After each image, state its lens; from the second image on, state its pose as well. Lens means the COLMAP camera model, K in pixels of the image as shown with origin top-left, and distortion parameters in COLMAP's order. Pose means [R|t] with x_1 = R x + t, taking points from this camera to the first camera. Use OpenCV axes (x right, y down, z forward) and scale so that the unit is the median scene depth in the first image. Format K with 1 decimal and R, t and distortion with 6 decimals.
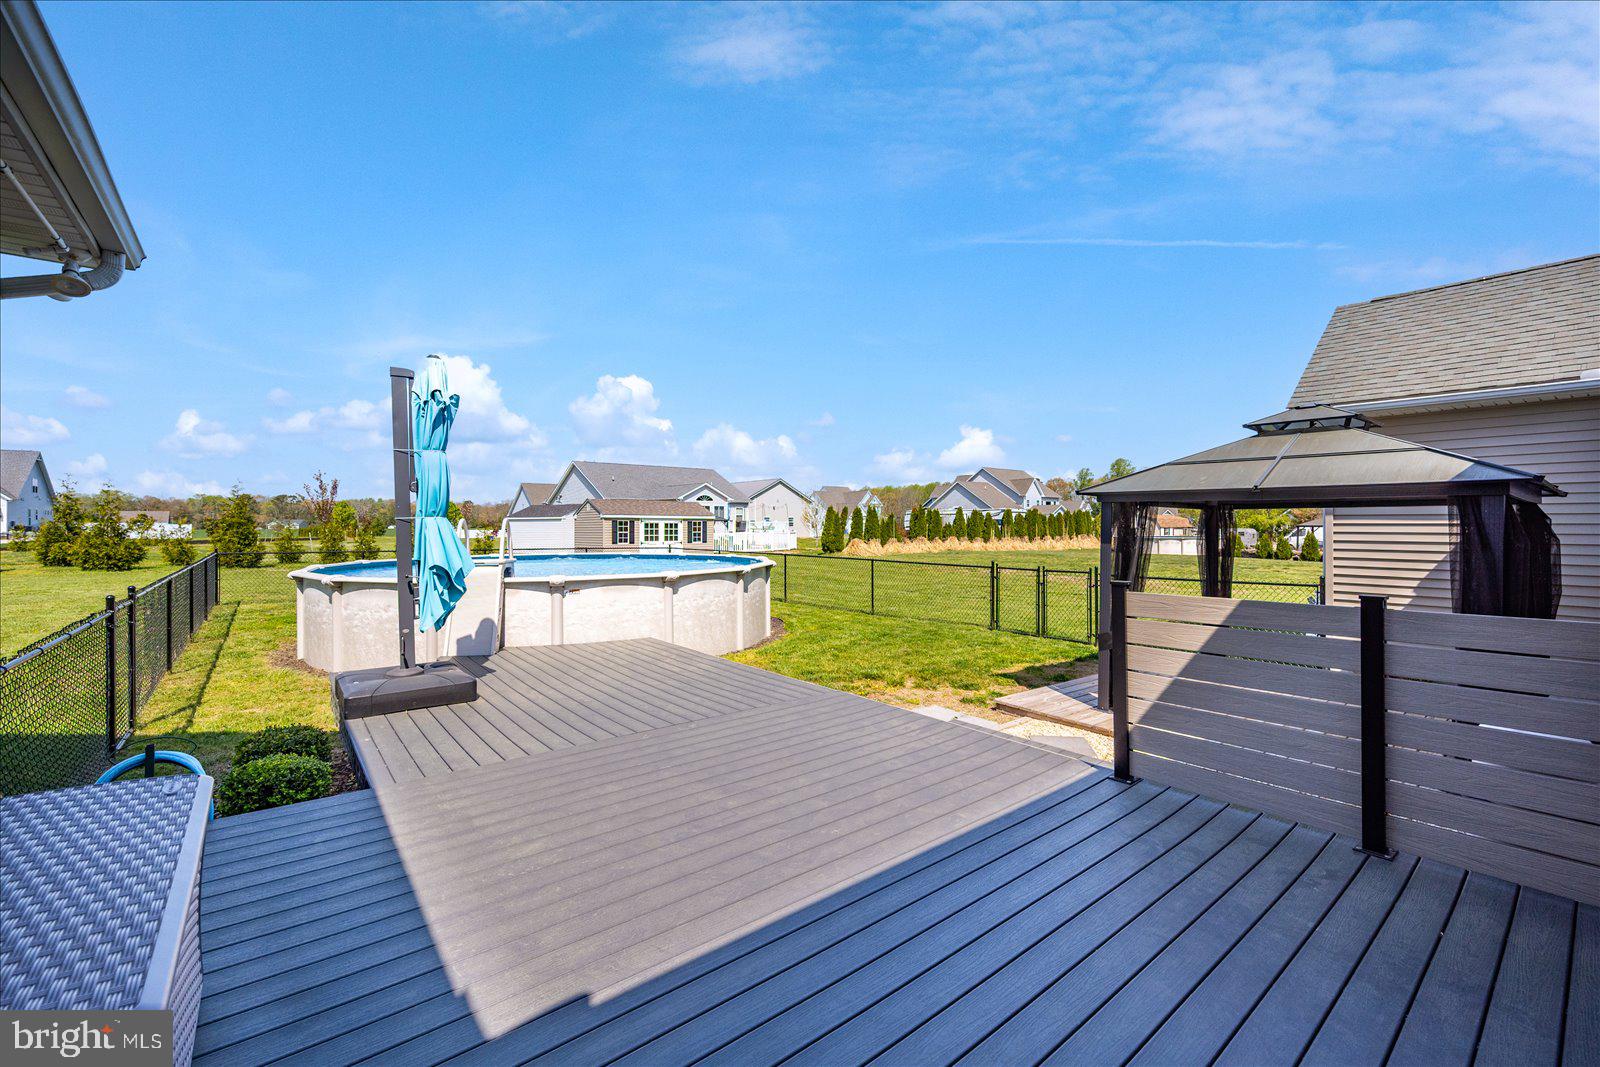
lens RADIAL K [[658.4, 0, 794.2], [0, 658.4, 525.9], [0, 0, 1]] dist [0.000524, 0.000102]
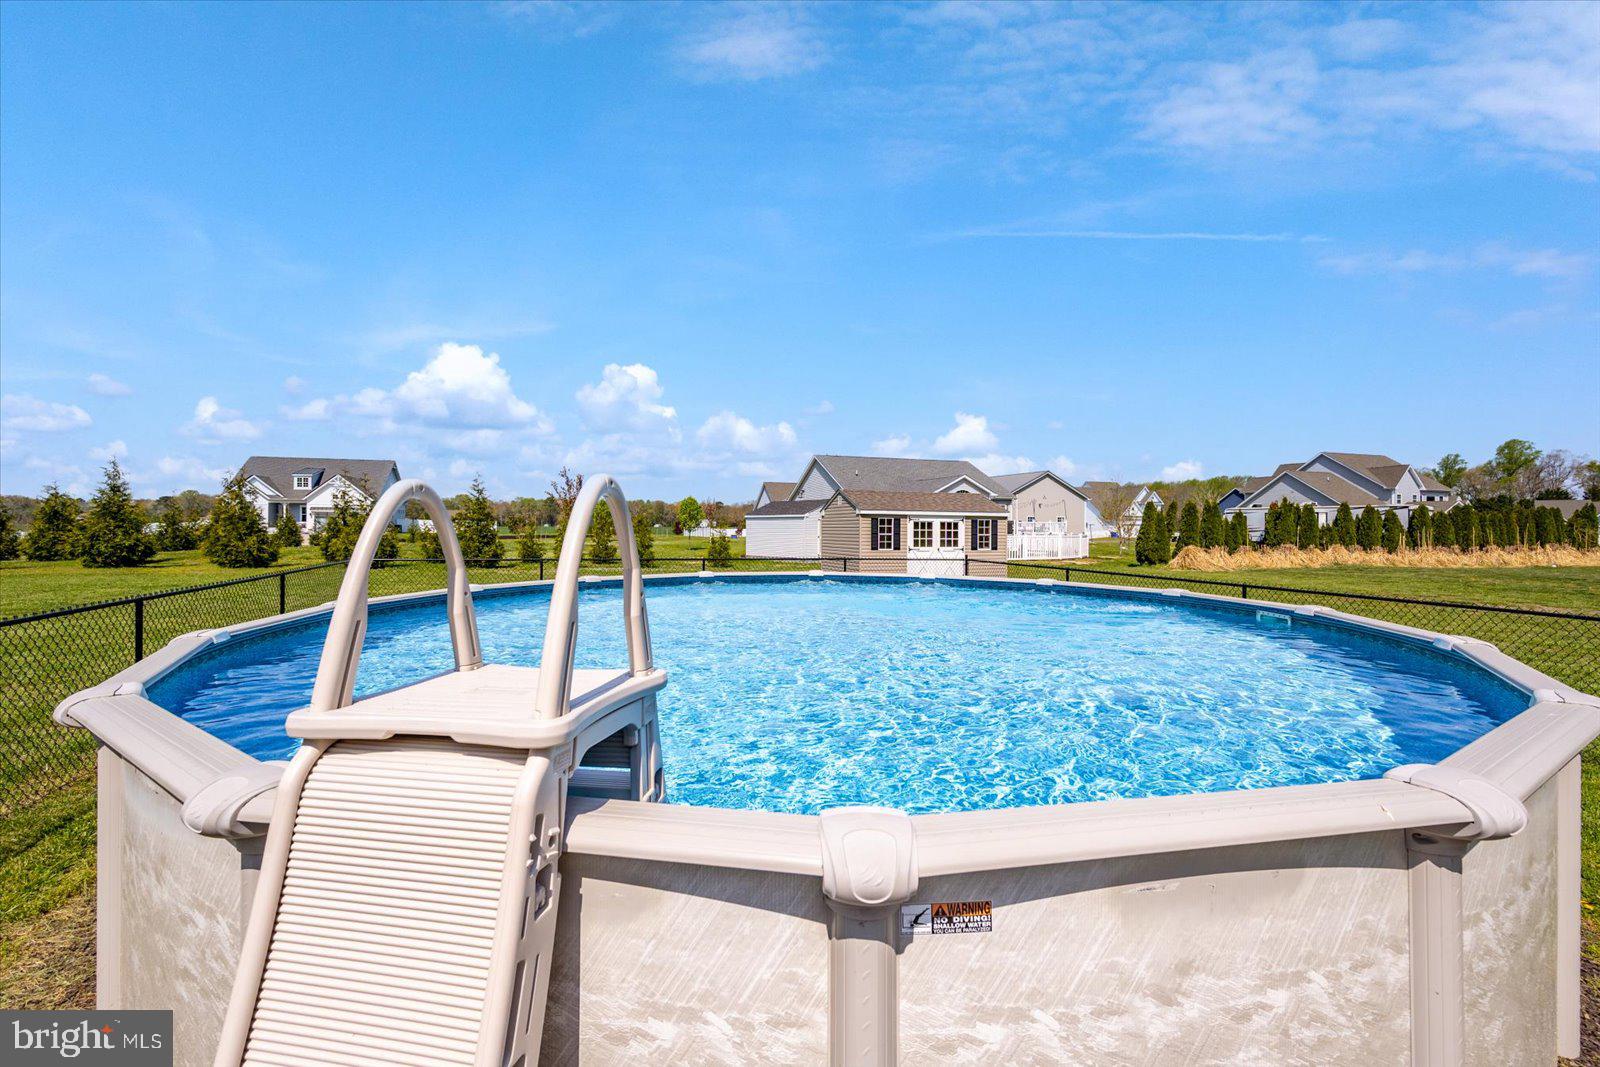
lens RADIAL K [[658.4, 0, 793.9], [0, 658.4, 527.9], [0, 0, 1]] dist [0.000524, 0.000102]
pose [[0.939877, 0.007881, -0.341423, -0.098394], [-0.007116, 0.999969, 0.003492, 0.000809], [0.341439, -0.000853, 0.939903, 0.256803]]
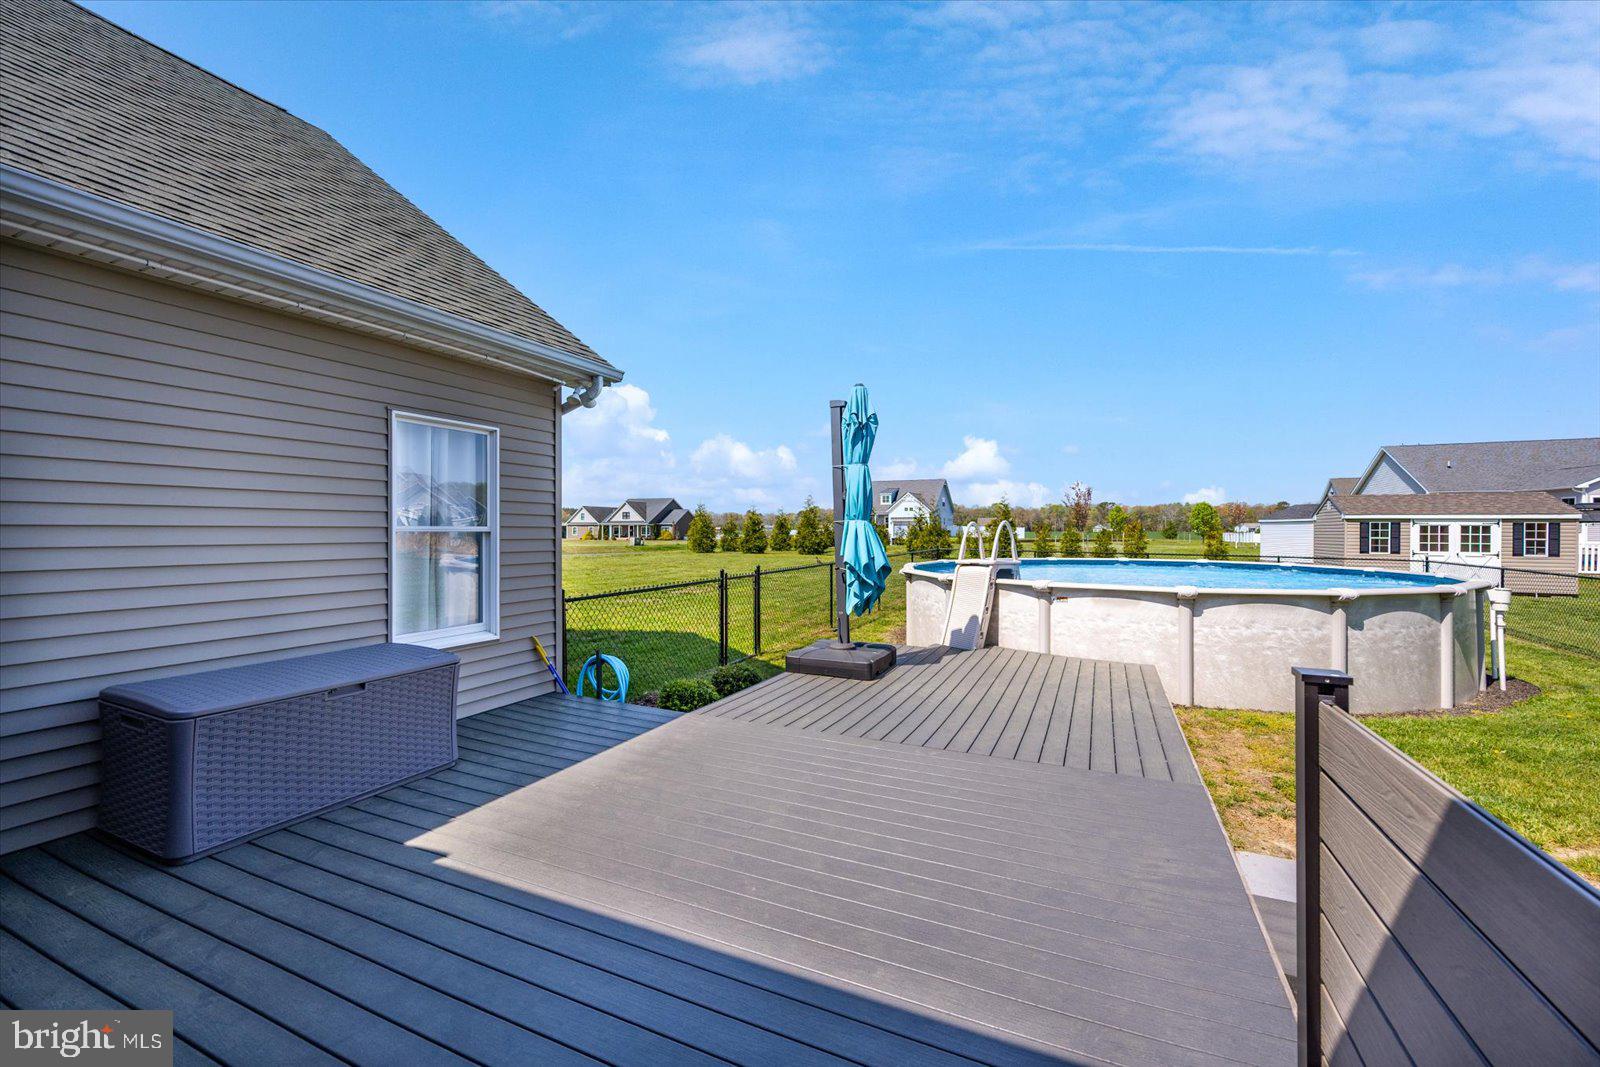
lens RADIAL K [[658.4, 0, 806.9], [0, 658.4, 529.9], [0, 0, 1]] dist [0.000524, 0.000102]
pose [[0.455605, 0.003495, -0.890175, 0.100220], [-0.002766, 0.999993, 0.002511, 0.000359], [0.890178, 0.001318, 0.455611, 0.080659]]
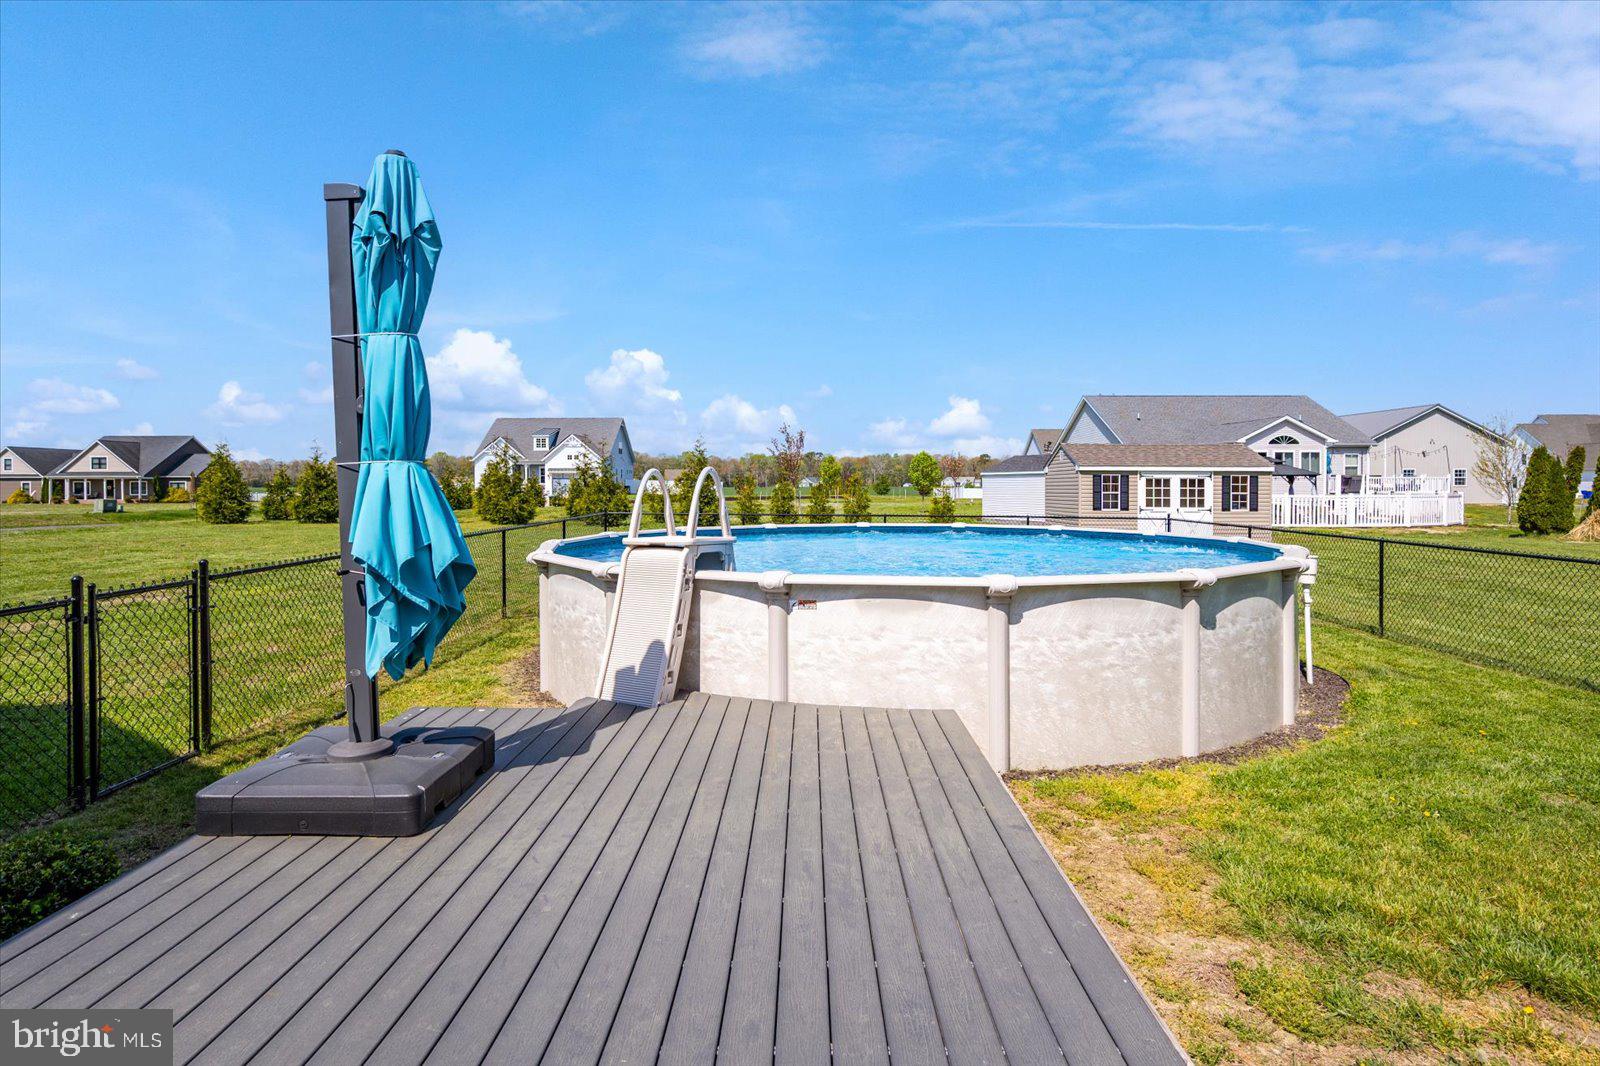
lens RADIAL K [[841.2, 0, 807.5], [0, 841.2, 491.9], [0, 0, 1]] dist [-0.002375, 0.002003]
pose [[0.780095, 0.006717, -0.625625, 0.027051], [-0.000928, 0.999954, 0.009578, 0.000990], [0.625660, -0.006892, 0.780065, 0.146528]]
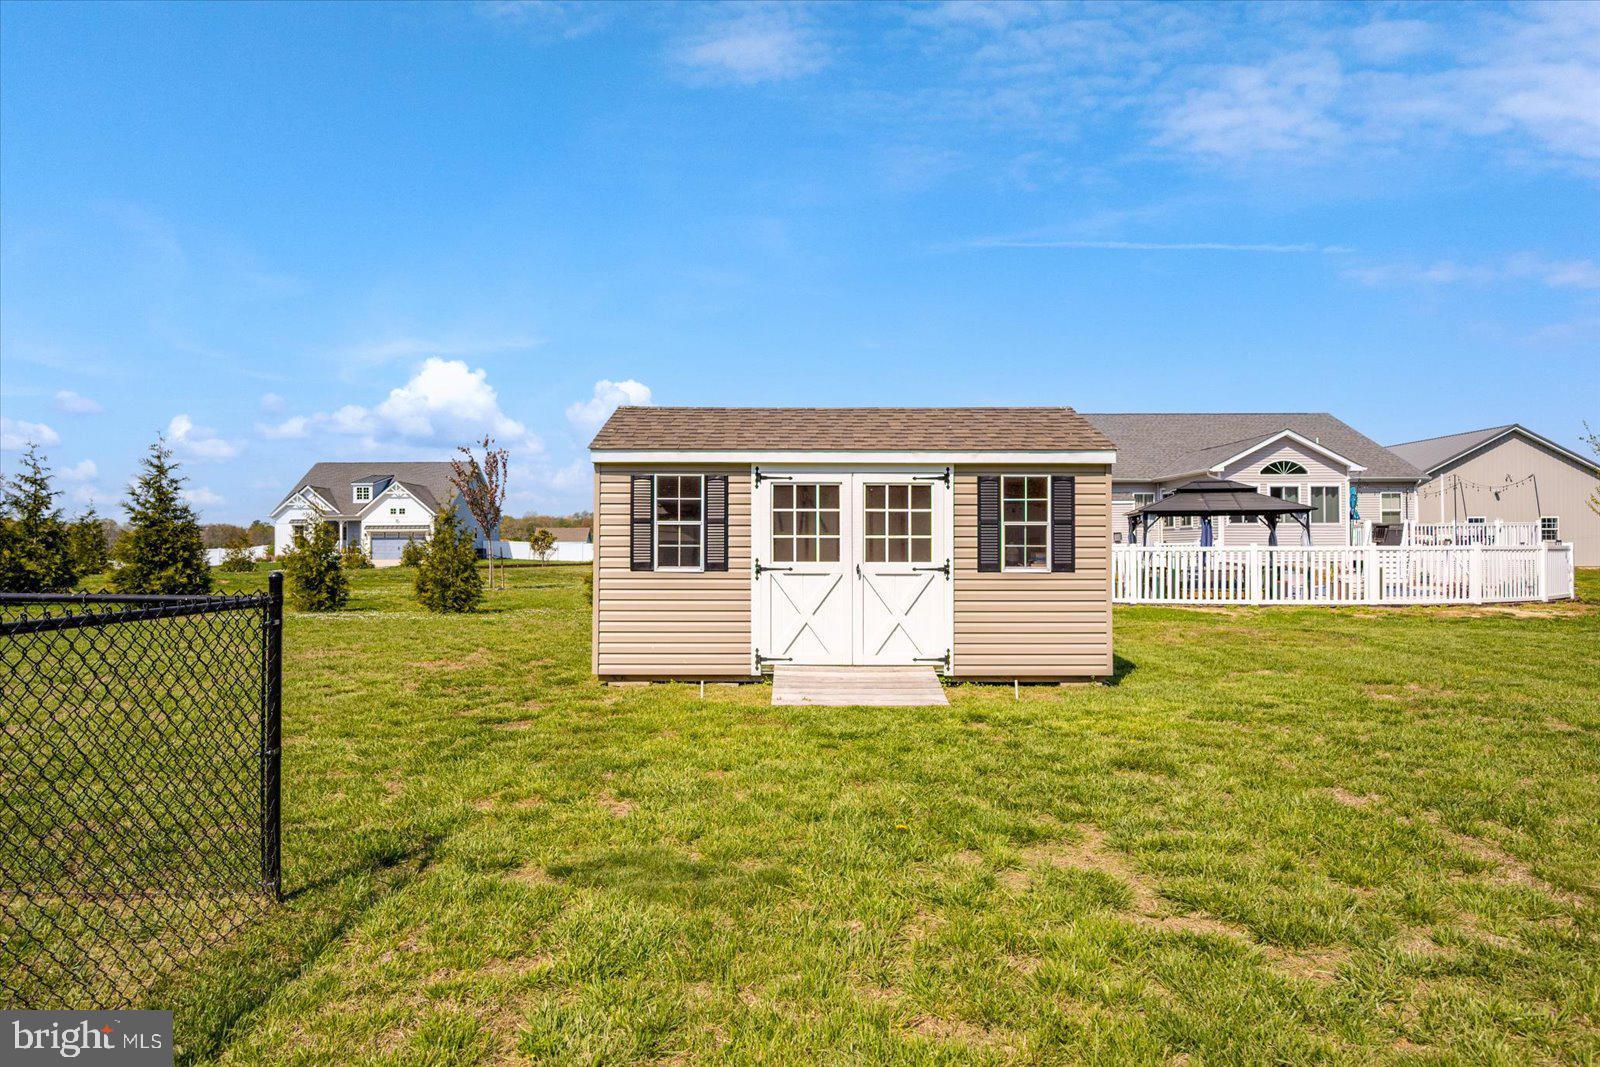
lens RADIAL K [[921.6, 0, 839.8], [0, 921.6, 541.2], [0, 0, 1]] dist [0.013084, 0.004715]
pose [[0.792393, -0.008089, -0.609957, -0.004872], [0.001943, 0.999940, -0.010737, 0.018852], [0.610008, 0.007323, 0.792361, 0.716463]]
